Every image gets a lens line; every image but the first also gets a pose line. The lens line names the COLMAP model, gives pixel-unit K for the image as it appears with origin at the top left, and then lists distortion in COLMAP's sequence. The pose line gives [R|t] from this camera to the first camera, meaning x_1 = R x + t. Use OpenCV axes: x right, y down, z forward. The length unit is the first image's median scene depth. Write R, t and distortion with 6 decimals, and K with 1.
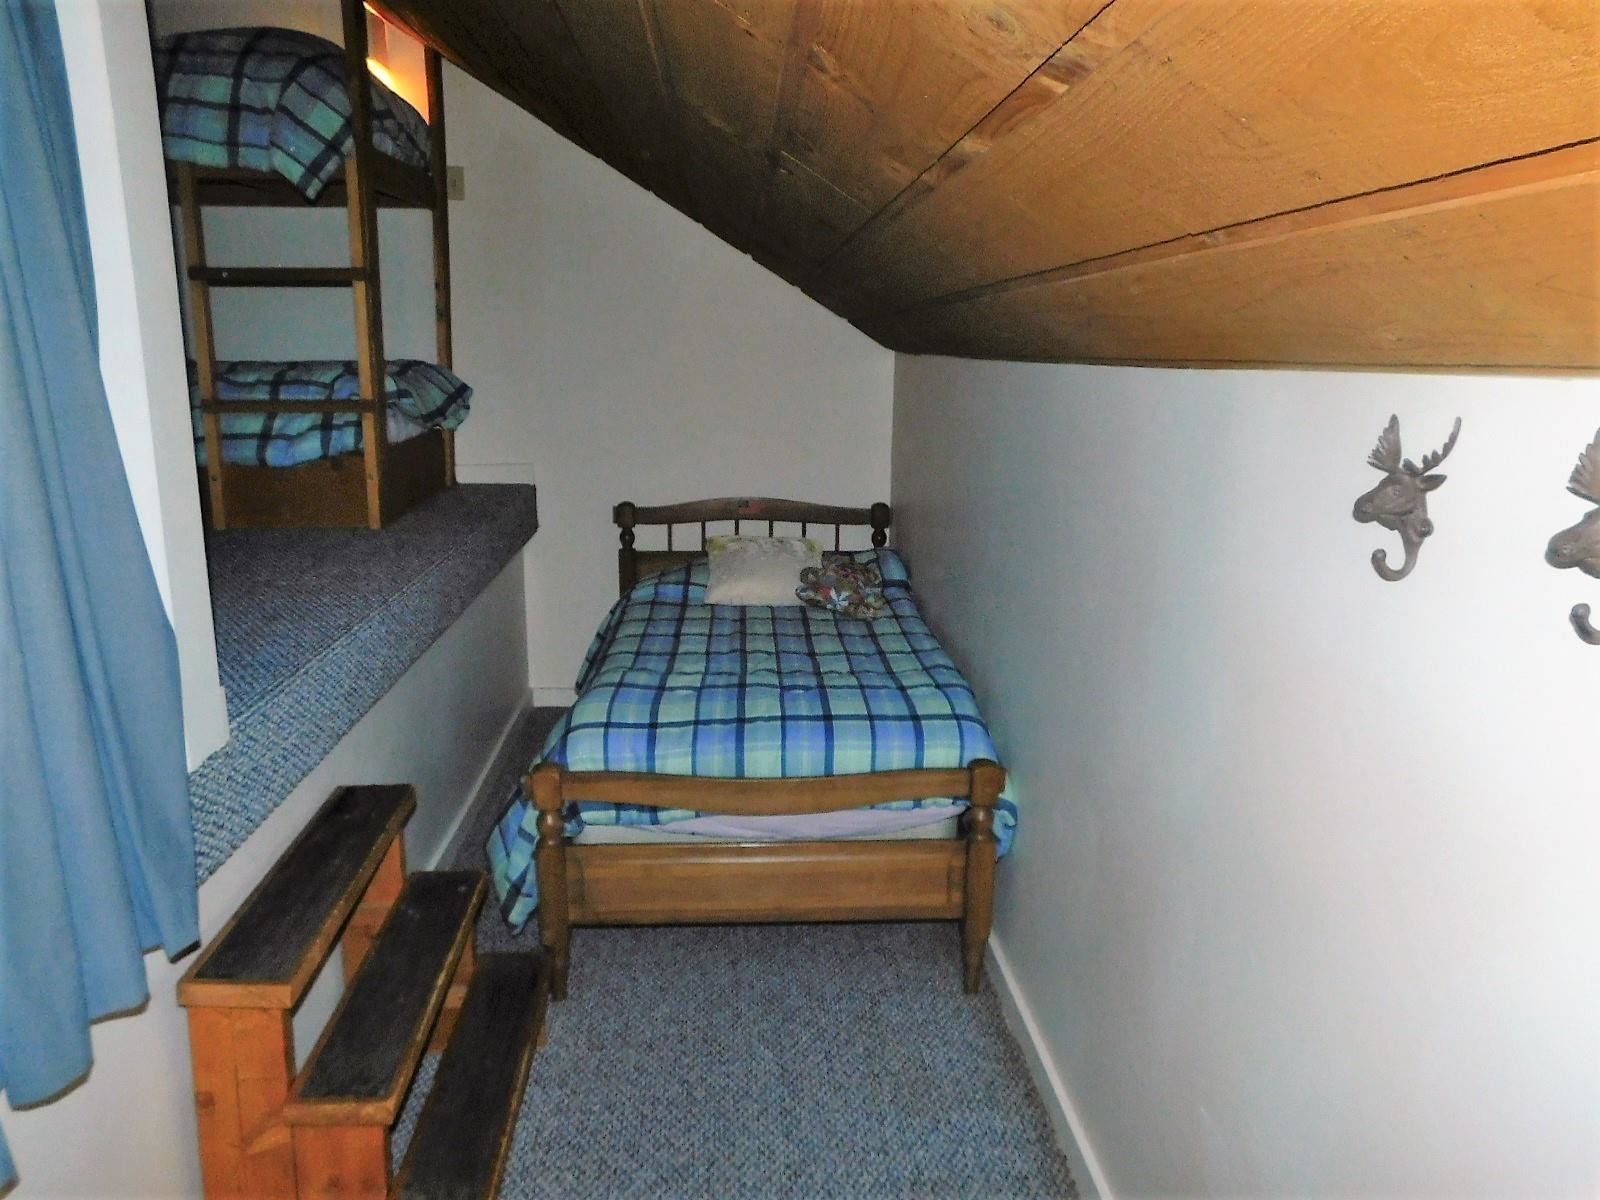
lens RADIAL K [[1112.8, 0, 796.2], [0, 1112.8, 599.5], [0, 0, 1]] dist [-0.023767, 0.001286]
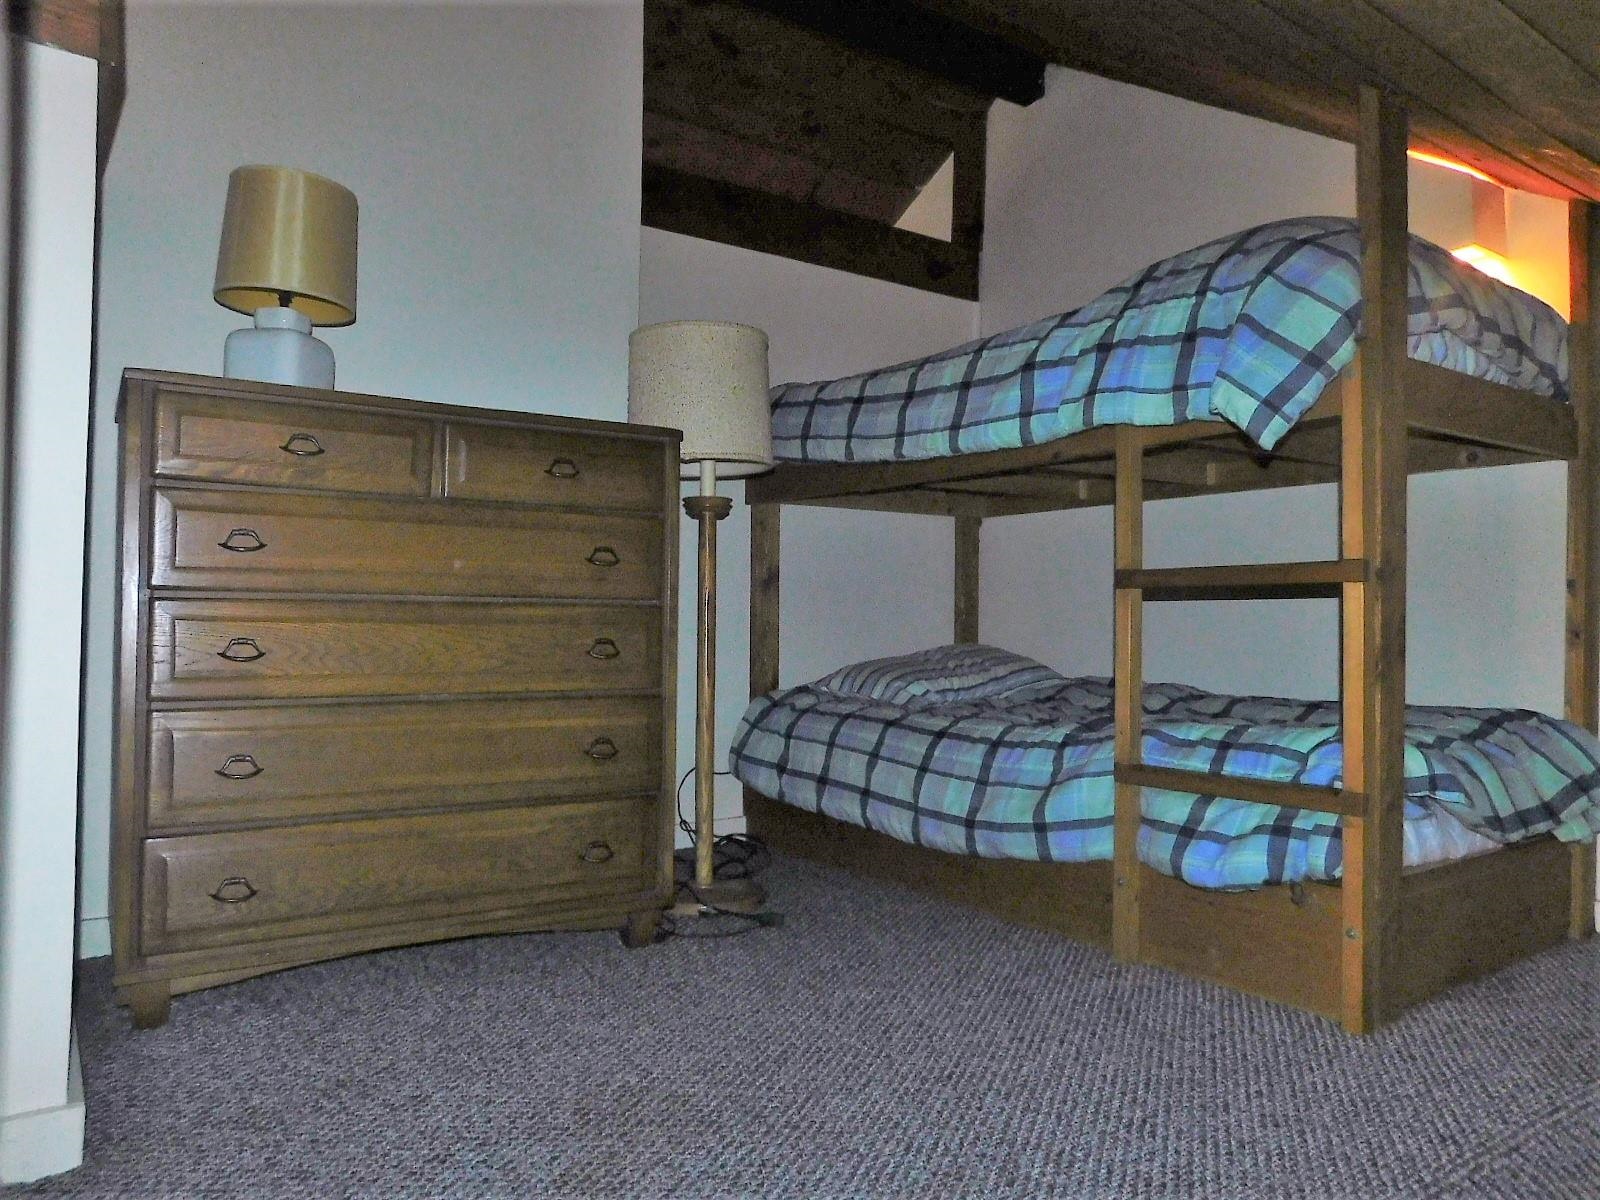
lens RADIAL K [[1112.8, 0, 793.7], [0, 1112.8, 593.8], [0, 0, 1]] dist [-0.023767, 0.001286]
pose [[0.533563, -0.029682, -0.845239, -0.071000], [-0.200986, 0.966305, -0.160807, -0.131084], [0.821532, 0.255682, 0.509619, 0.467882]]
